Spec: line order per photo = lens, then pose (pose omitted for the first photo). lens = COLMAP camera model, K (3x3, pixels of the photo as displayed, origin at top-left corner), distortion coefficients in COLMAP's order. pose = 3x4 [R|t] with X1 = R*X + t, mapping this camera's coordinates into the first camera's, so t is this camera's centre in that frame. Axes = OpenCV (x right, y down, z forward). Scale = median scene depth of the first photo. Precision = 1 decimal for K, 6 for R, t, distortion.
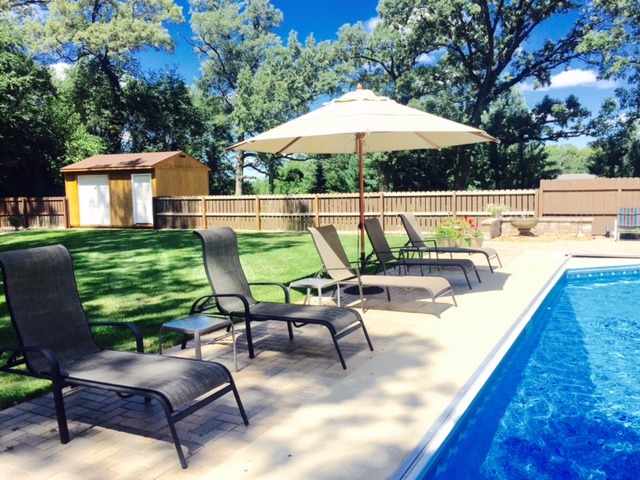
lens RADIAL K [[544.7, 0, 317.2], [0, 544.7, 235.2], [0, 0, 1]] dist [0.073560, -0.088012]
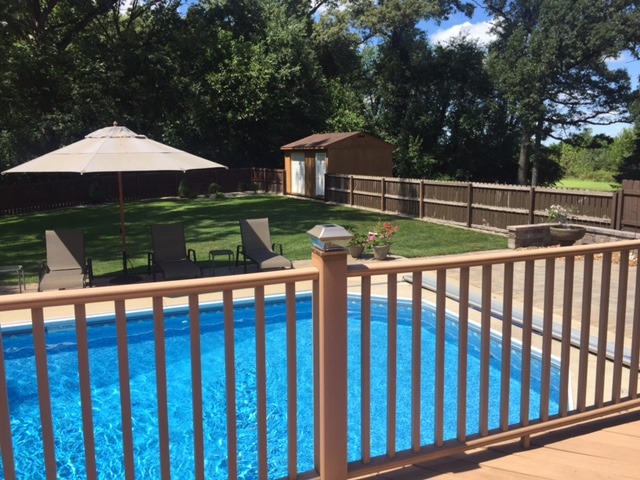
lens RADIAL K [[544.7, 0, 325.3], [0, 544.7, 237.5], [0, 0, 1]] dist [0.073560, -0.088012]
pose [[0.782214, 0.113424, -0.612598, 0.391115], [-0.061933, 0.992574, 0.104696, -0.052033], [0.619924, -0.043954, 0.783430, 0.083378]]
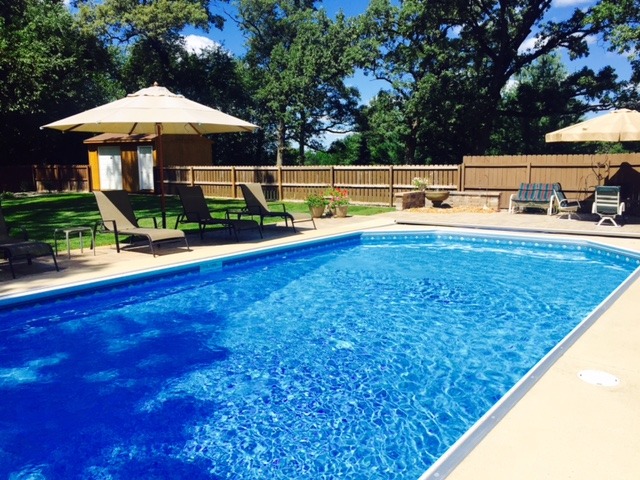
lens RADIAL K [[544.7, 0, 319.4], [0, 544.7, 239.4], [0, 0, 1]] dist [0.073560, -0.088012]
pose [[0.987842, 0.034877, -0.151498, 0.204365], [-0.025738, 0.997752, 0.061873, 0.002144], [0.153316, -0.057221, 0.986519, -0.077948]]
